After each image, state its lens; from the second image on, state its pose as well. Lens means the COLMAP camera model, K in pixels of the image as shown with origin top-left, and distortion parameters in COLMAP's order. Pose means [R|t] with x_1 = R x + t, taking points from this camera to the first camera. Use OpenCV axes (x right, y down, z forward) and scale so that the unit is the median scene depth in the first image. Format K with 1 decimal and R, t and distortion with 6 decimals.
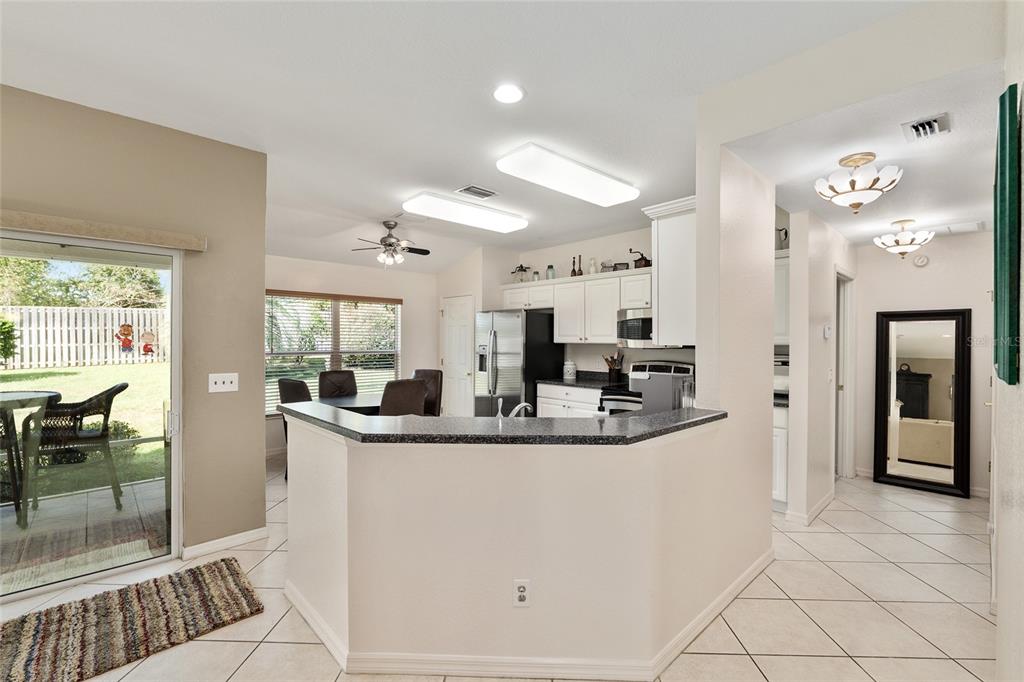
lens RADIAL K [[447.2, 0, 509.2], [0, 447.2, 343.2], [0, 0, 1]] dist [-0.009614, 0.000873]
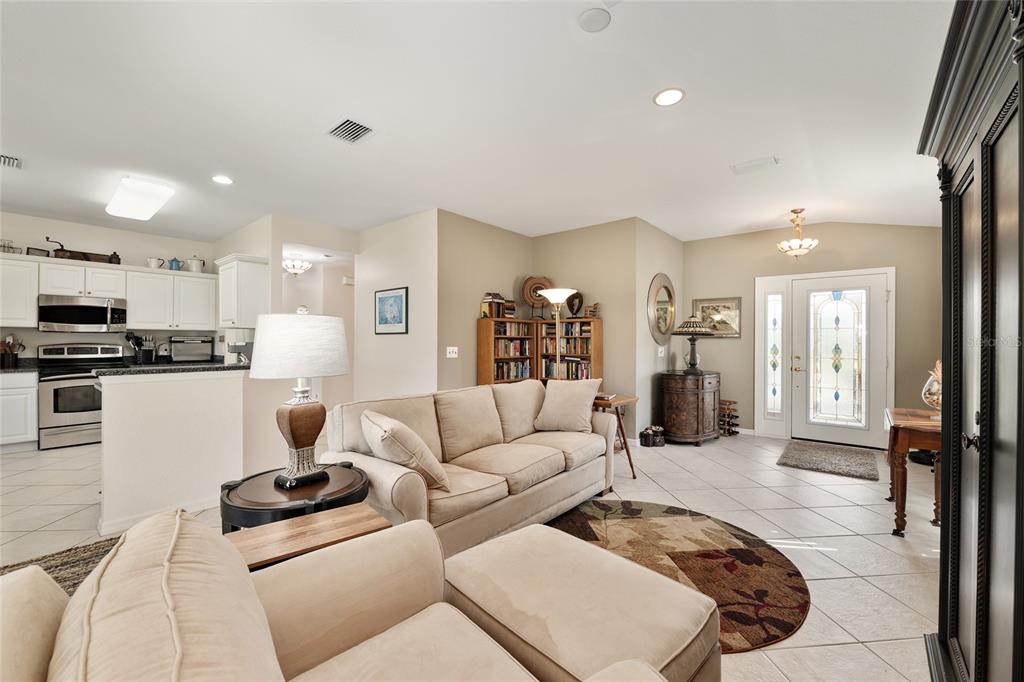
lens RADIAL K [[420.9, 0, 512.0], [0, 420.9, 341.0], [0, 0, 1]] dist [-0.005456, -0.000294]
pose [[-0.115021, -0.003385, 0.993357, -0.935910], [0.002129, 0.999991, 0.003654, 0.034322], [-0.993361, 0.002535, -0.115013, 0.038380]]
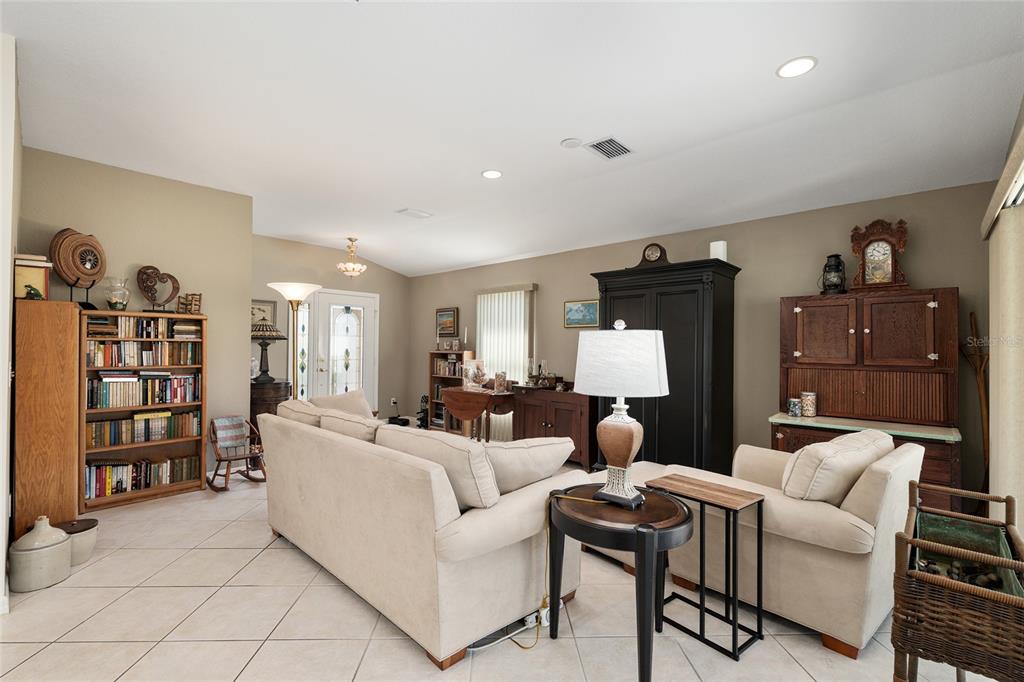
lens RADIAL K [[447.2, 0, 509.2], [0, 447.2, 343.2], [0, 0, 1]] dist [-0.009614, 0.000873]
pose [[-0.998095, -0.014307, -0.060021, -0.377622], [-0.014291, 0.999898, -0.000697, 0.024466], [0.060025, 0.000162, -0.998197, 0.594351]]
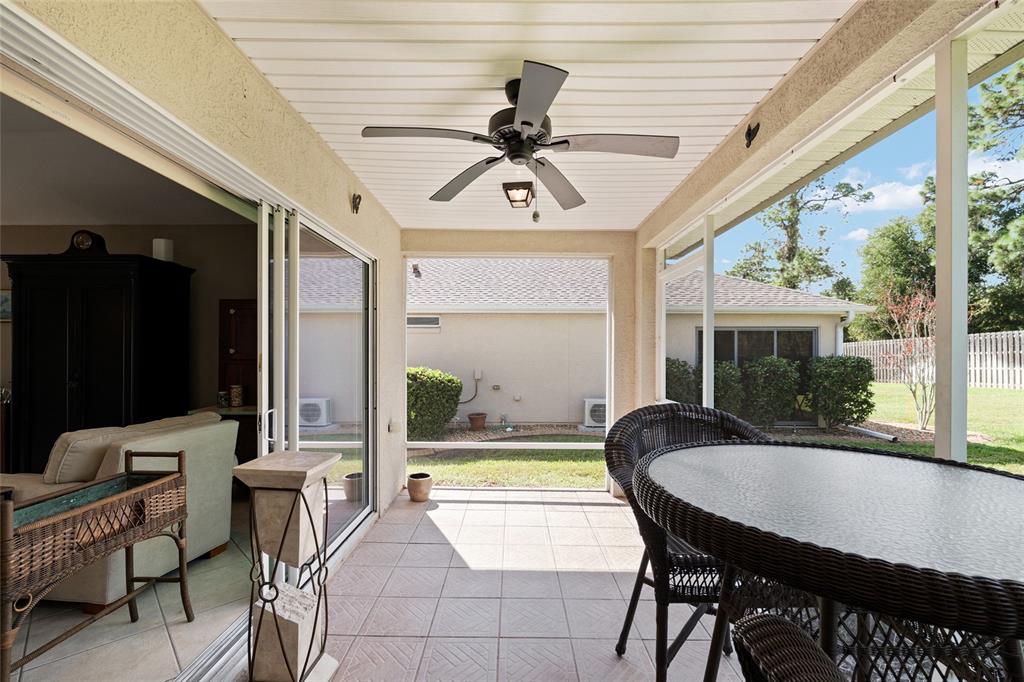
lens RADIAL K [[447.2, 0, 509.2], [0, 447.2, 343.2], [0, 0, 1]] dist [-0.009614, 0.000873]
pose [[-0.691454, -0.020387, -0.722133, -0.677123], [-0.010741, 0.999781, -0.017941, 0.029970], [0.722340, -0.004649, -0.691522, 0.834746]]
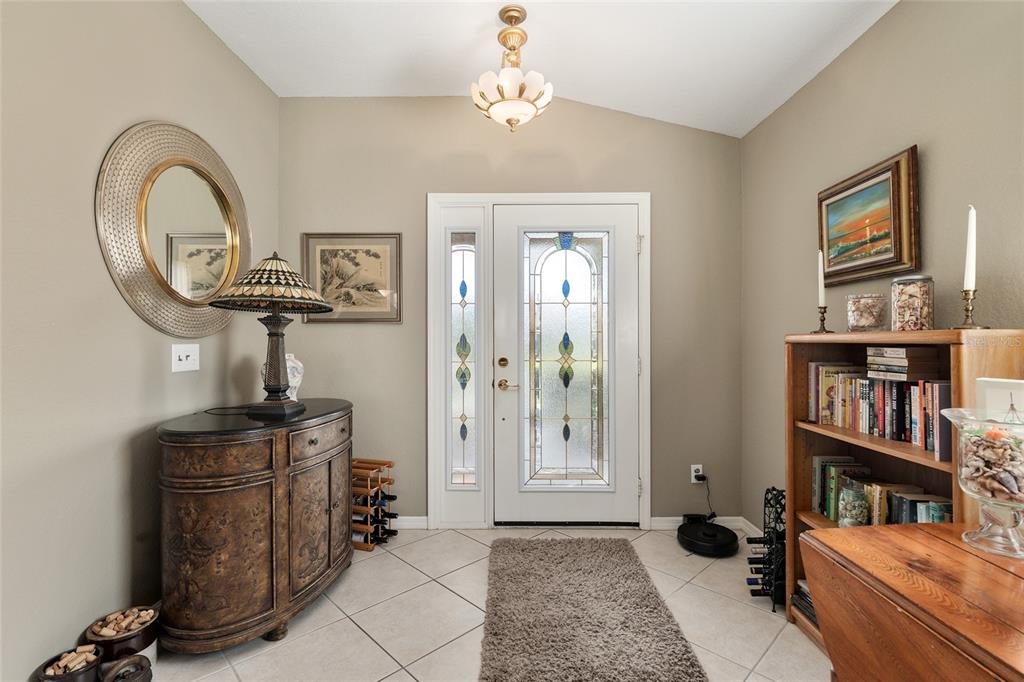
lens RADIAL K [[468.2, 0, 512.0], [0, 468.2, 341.0], [0, 0, 1]] dist [-0.001389, -0.000118]
pose [[-0.717590, -0.004621, 0.696450, -0.322082], [0.004433, 0.999927, 0.011203, 0.051644], [-0.696452, 0.011126, -0.717517, -0.432339]]
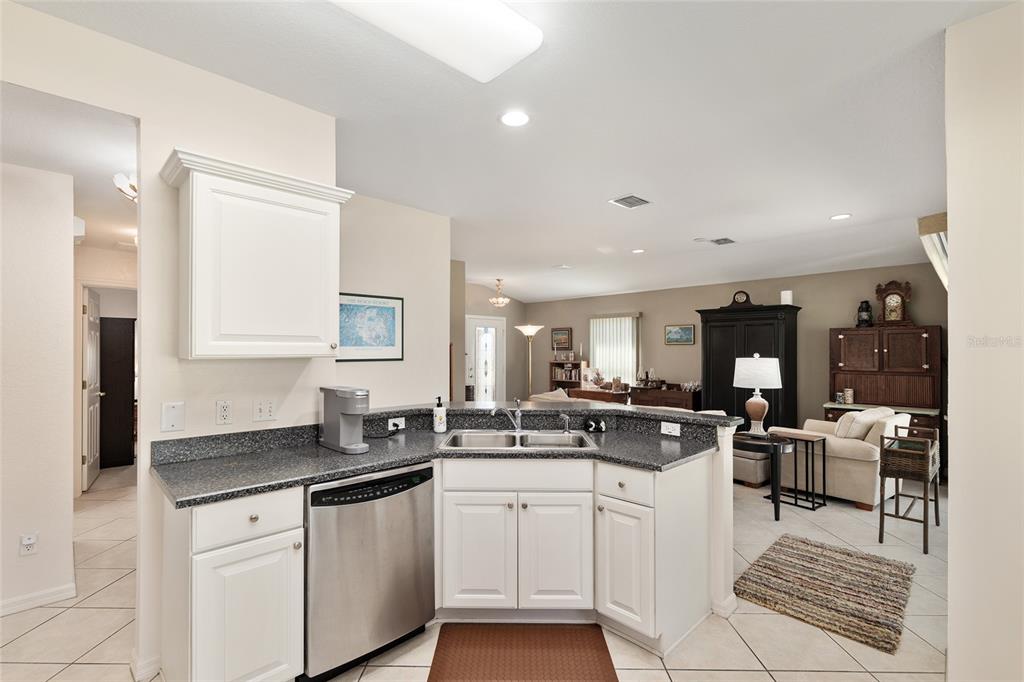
lens RADIAL K [[461.7, 0, 509.0], [0, 461.7, 347.0], [0, 0, 1]] dist [0.000905, -0.000055]
pose [[-0.999886, -0.004621, -0.014344, 0.010557], [-0.004633, 0.999989, 0.000806, -0.009939], [0.014340, 0.000872, -0.999897, 1.113050]]
